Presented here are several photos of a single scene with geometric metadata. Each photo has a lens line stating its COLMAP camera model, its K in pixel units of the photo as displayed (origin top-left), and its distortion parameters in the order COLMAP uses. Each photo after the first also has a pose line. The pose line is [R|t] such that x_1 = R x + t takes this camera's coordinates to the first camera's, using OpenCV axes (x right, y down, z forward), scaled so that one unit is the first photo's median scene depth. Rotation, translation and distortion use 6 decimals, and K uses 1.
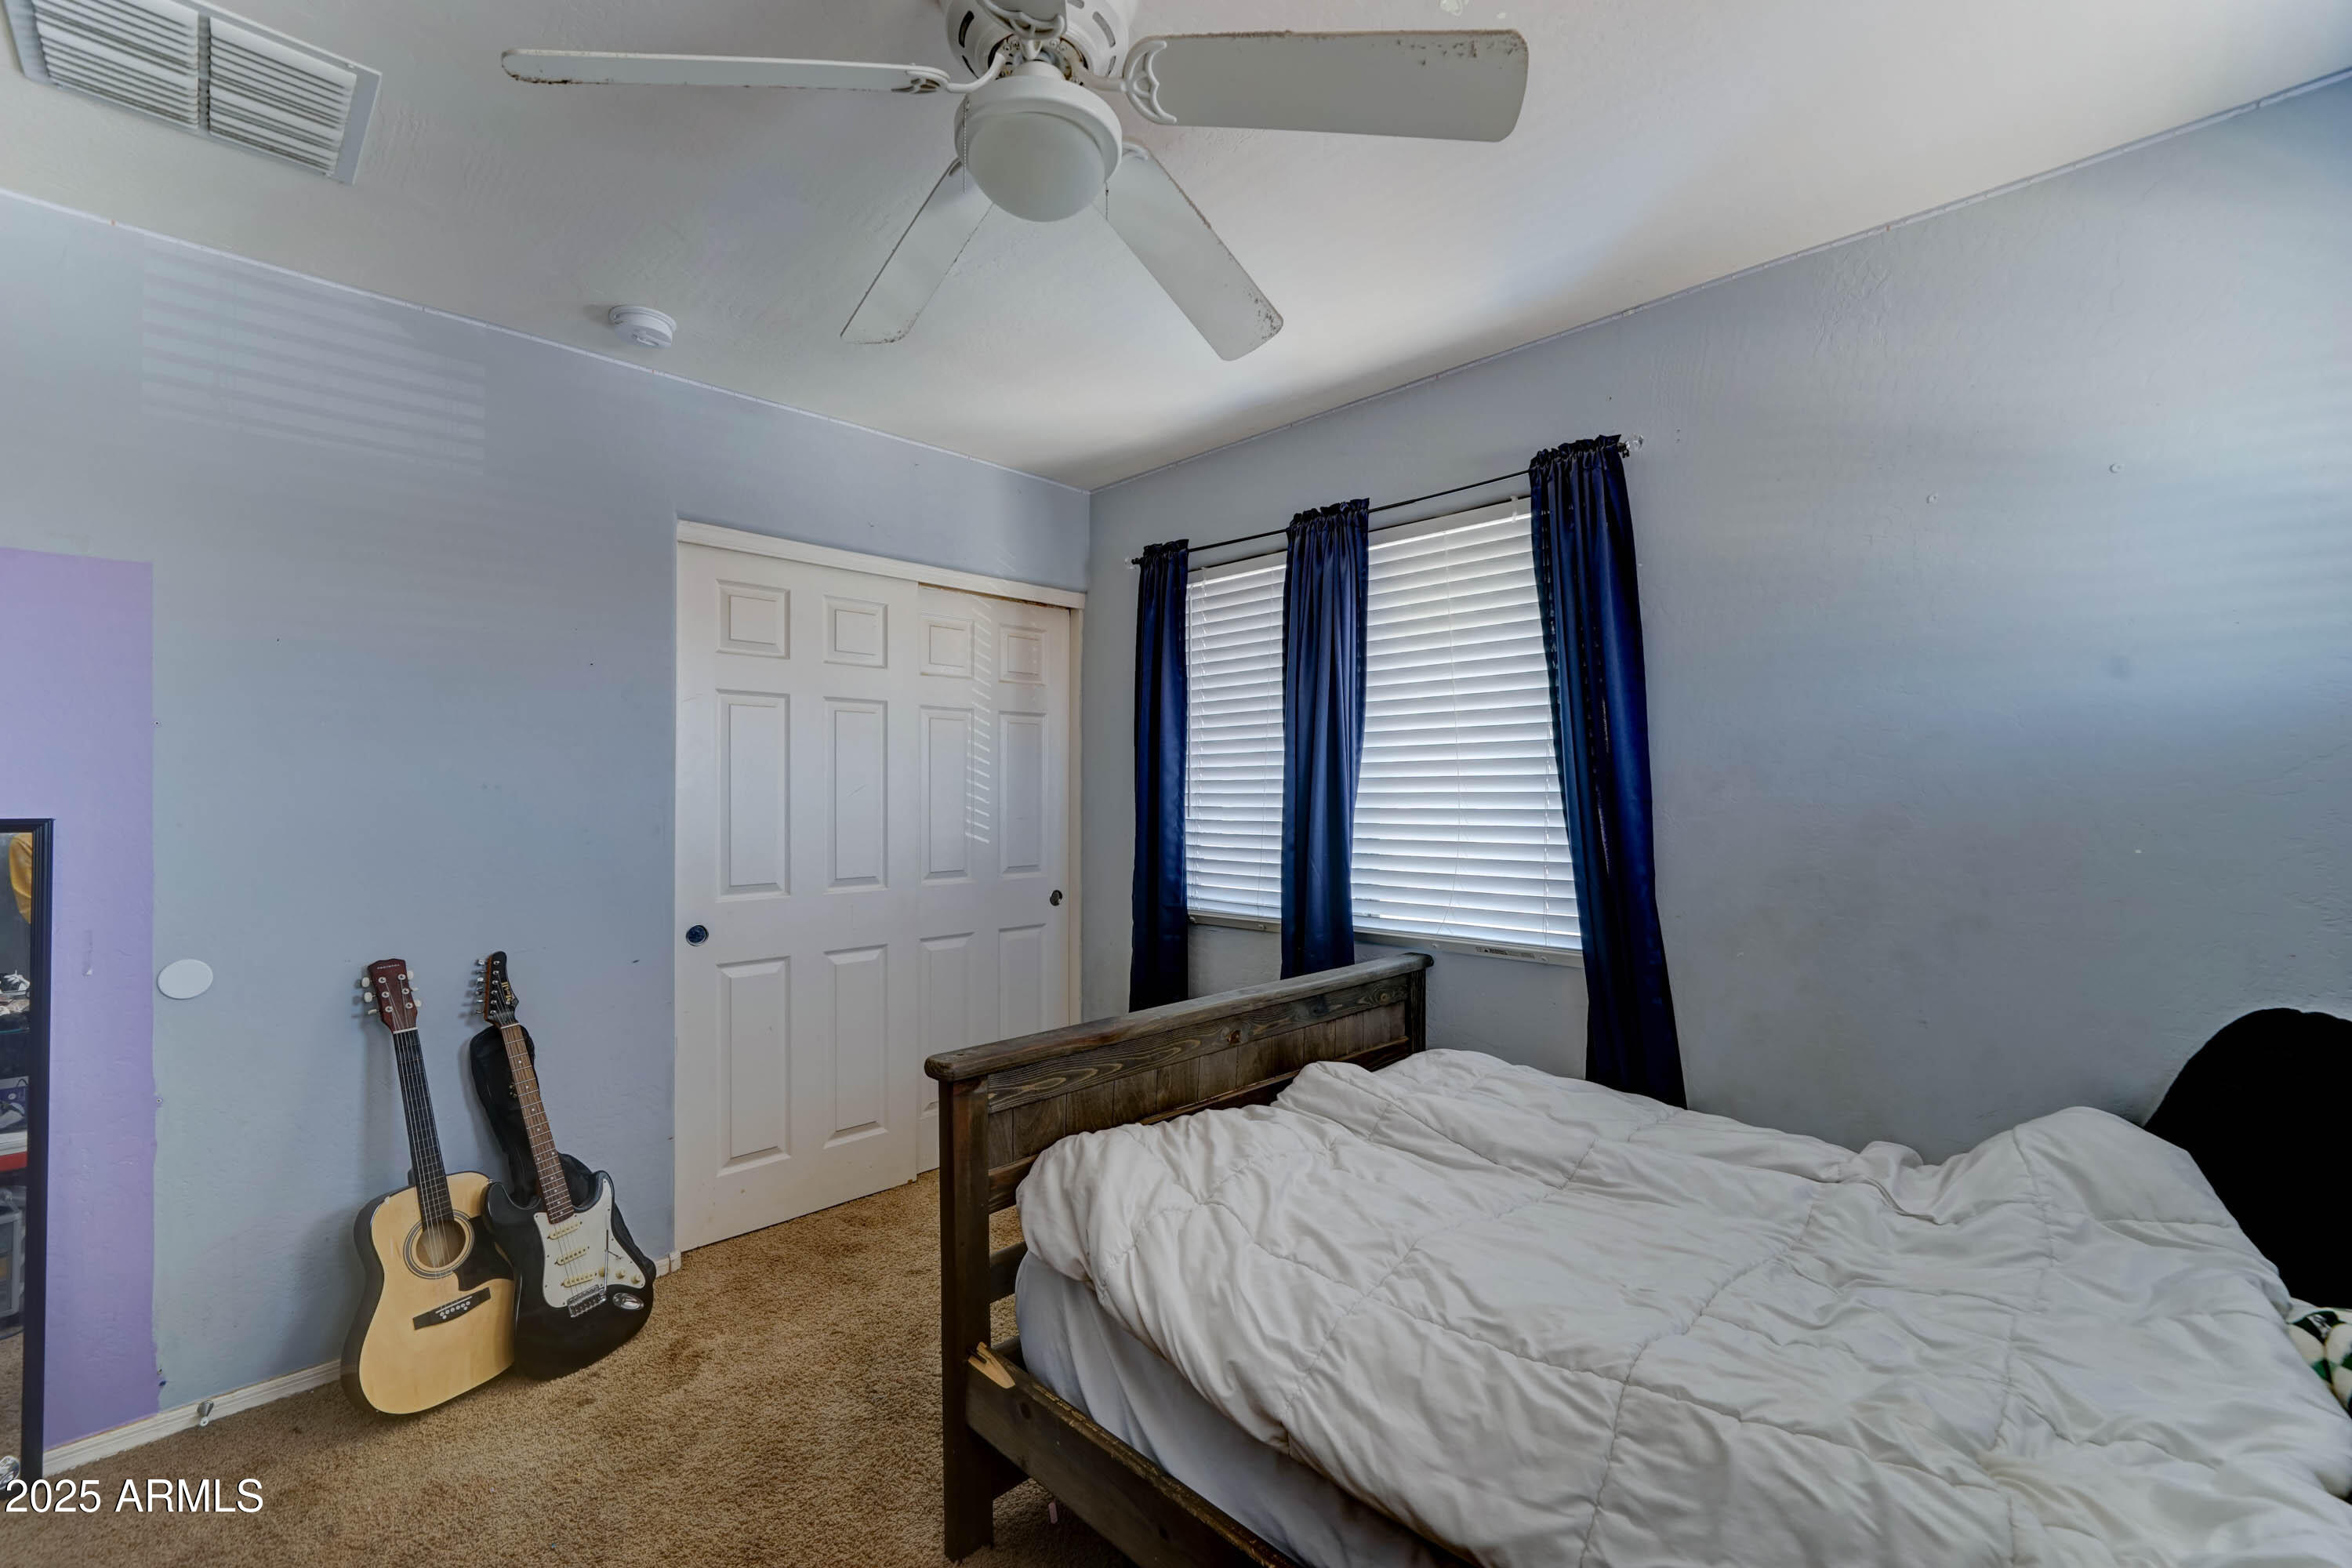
lens RADIAL K [[983.8, 0, 1176.0], [0, 983.8, 784.0], [0, 0, 1]] dist [0.000157, -0.000039]
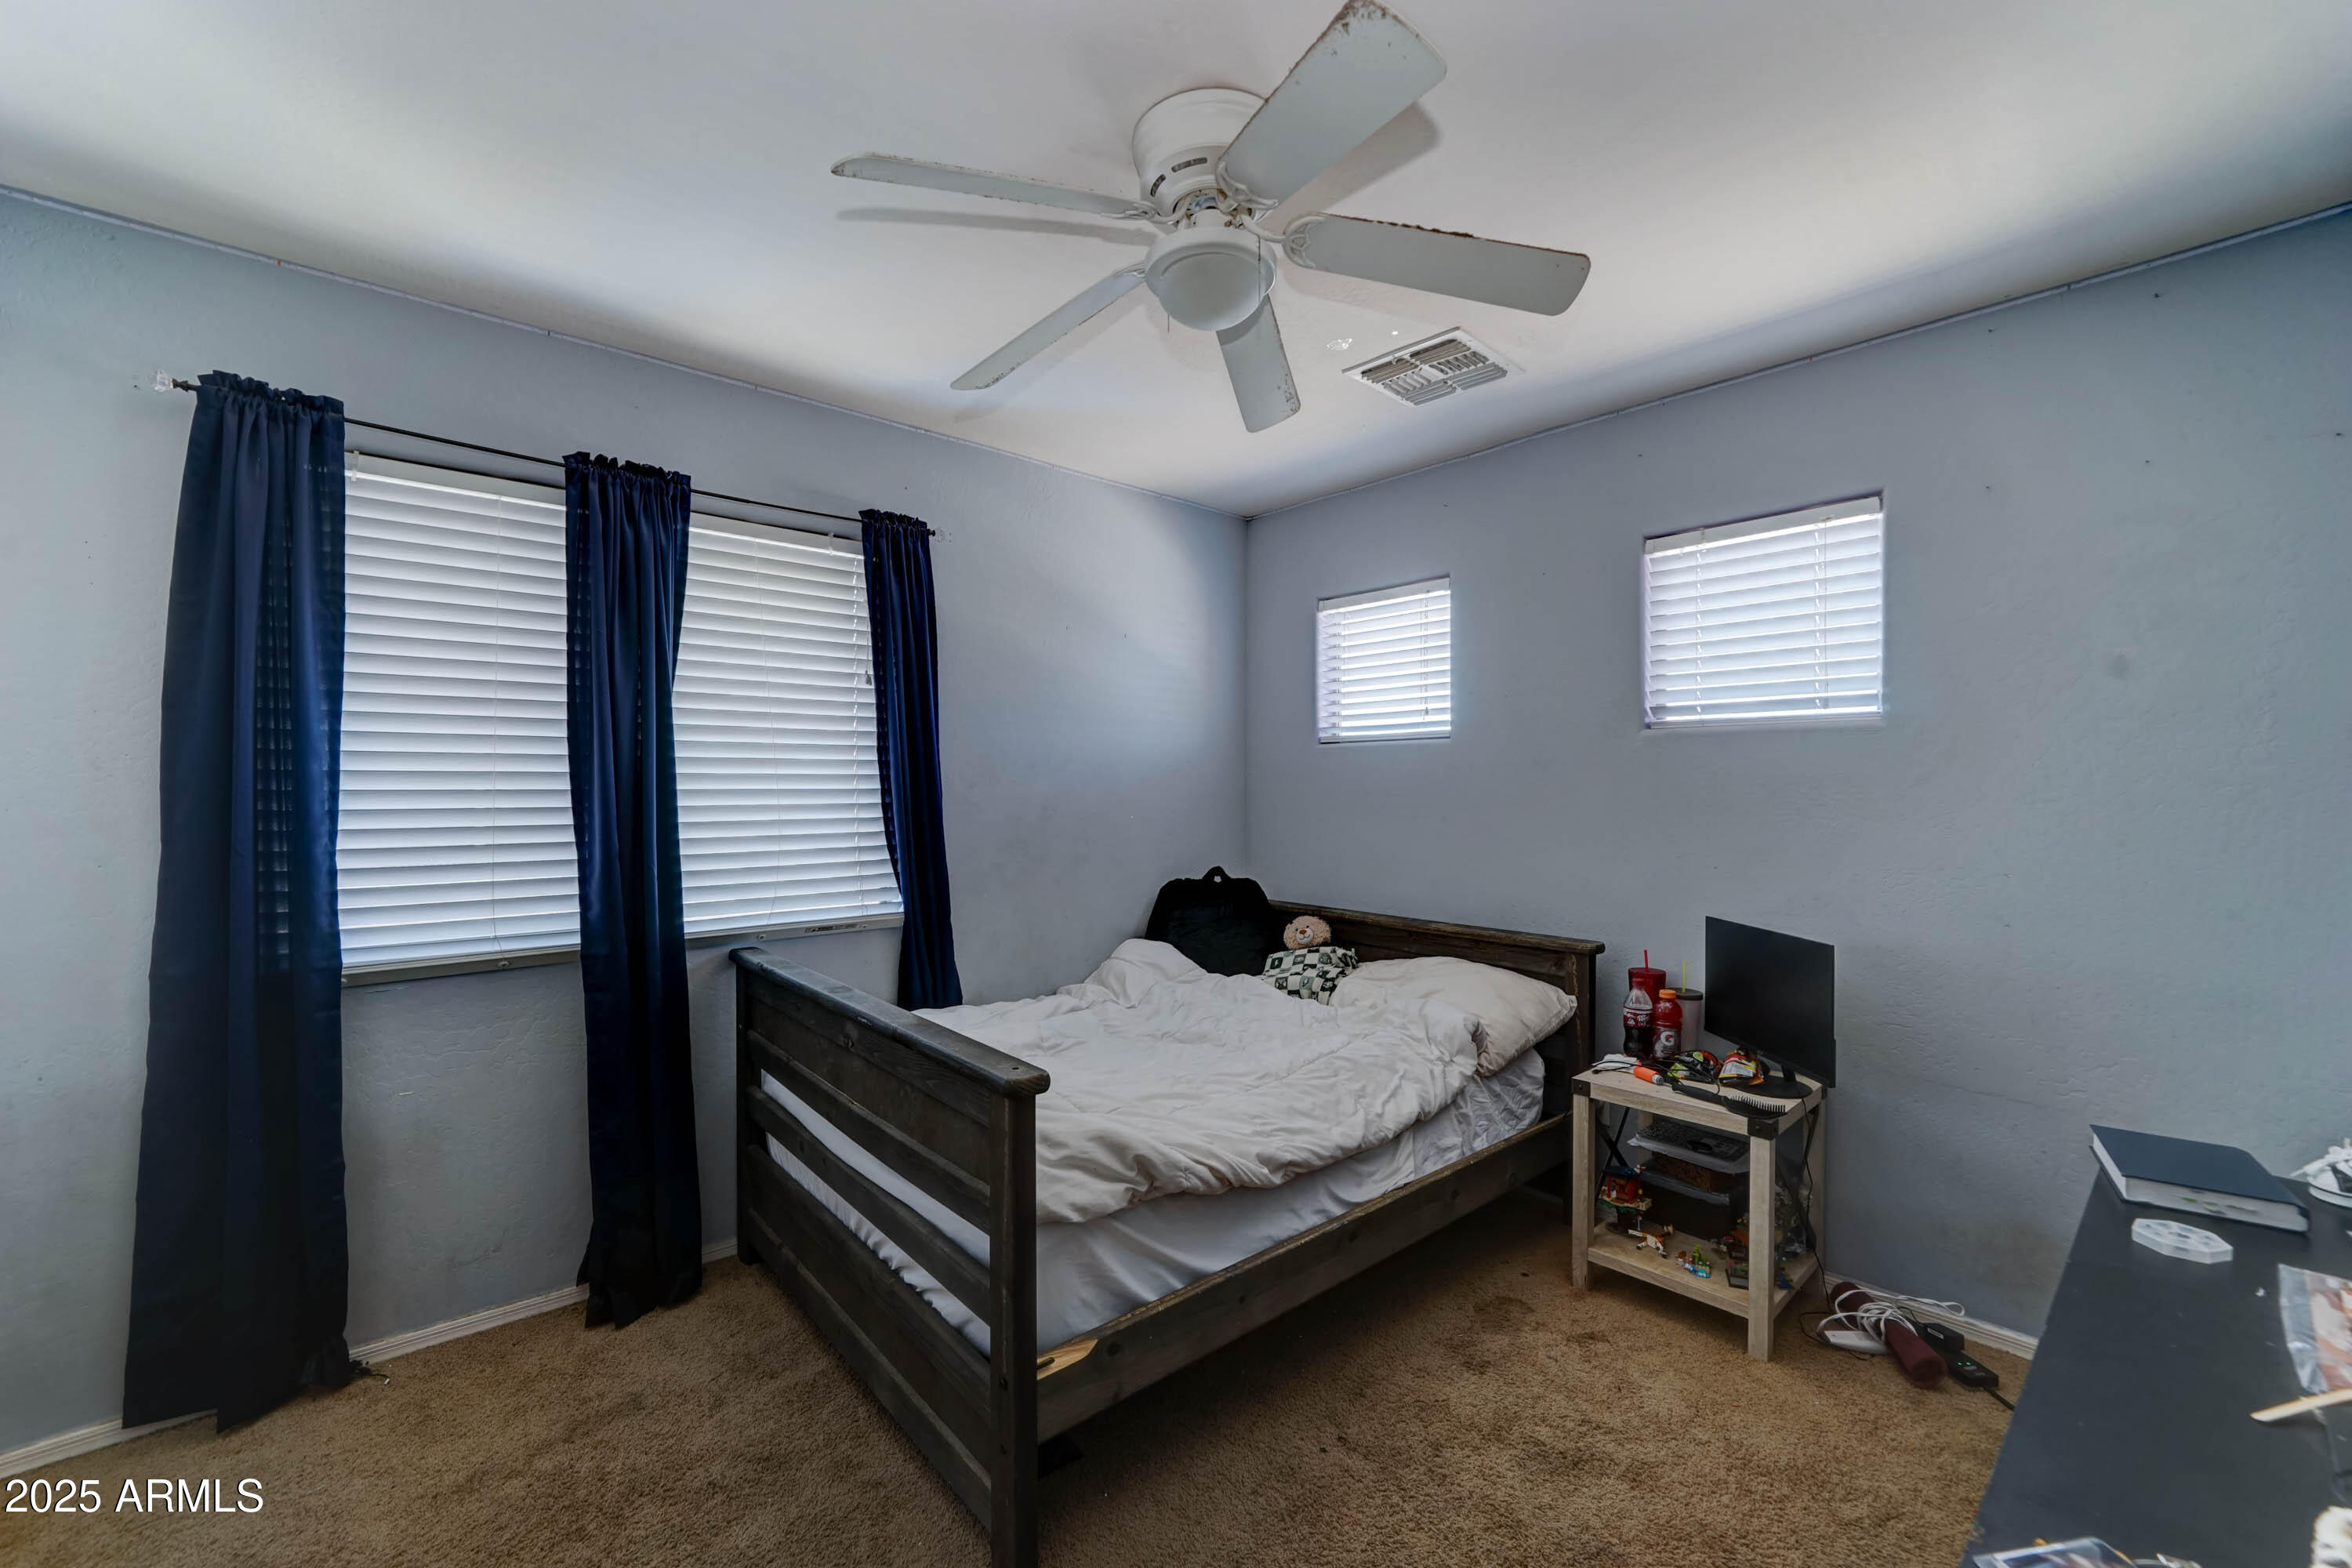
lens RADIAL K [[933.9, 0, 1176.0], [0, 933.9, 784.0], [0, 0, 1]] dist [-0.000587, -0.000152]
pose [[0.076216, 0.005102, 0.997078, -0.686452], [-0.008196, 0.999956, -0.004491, 0.004241], [-0.997058, -0.007830, 0.076254, 0.489136]]
